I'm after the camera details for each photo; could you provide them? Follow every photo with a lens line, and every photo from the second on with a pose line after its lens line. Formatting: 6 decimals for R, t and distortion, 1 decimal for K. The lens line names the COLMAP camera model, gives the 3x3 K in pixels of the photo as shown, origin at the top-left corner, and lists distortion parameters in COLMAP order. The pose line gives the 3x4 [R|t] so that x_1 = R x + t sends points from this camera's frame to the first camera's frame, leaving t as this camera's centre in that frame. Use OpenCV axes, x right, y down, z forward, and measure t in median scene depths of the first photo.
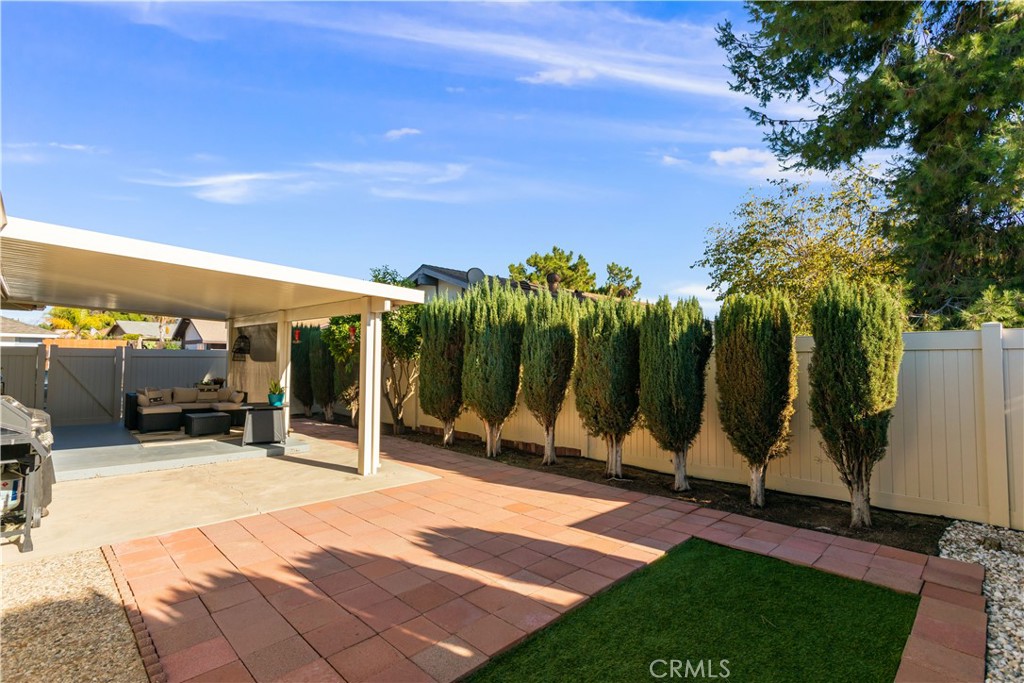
lens RADIAL K [[486.9, 0, 509.9], [0, 486.9, 341.7], [0, 0, 1]] dist [0.000836, 0.000940]
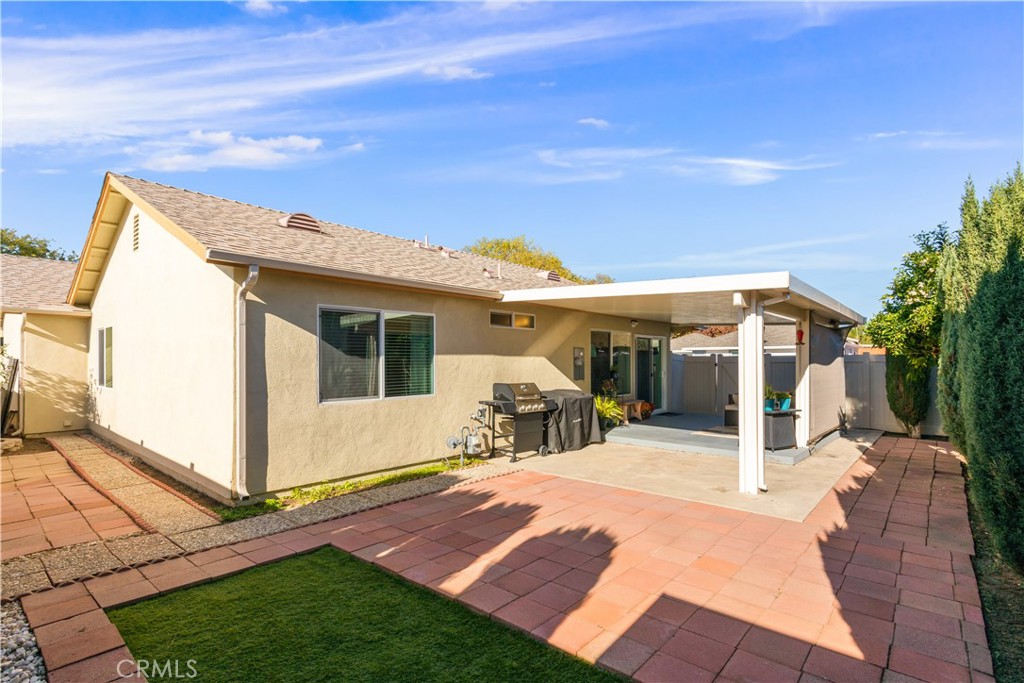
lens RADIAL K [[493.6, 0, 500.2], [0, 493.6, 339.5], [0, 0, 1]] dist [0.000722, 0.000470]
pose [[0.065135, -0.054265, -0.996400, 0.395122], [0.030303, 0.998167, -0.052381, 0.021172], [0.997416, -0.026782, 0.066660, 0.347975]]
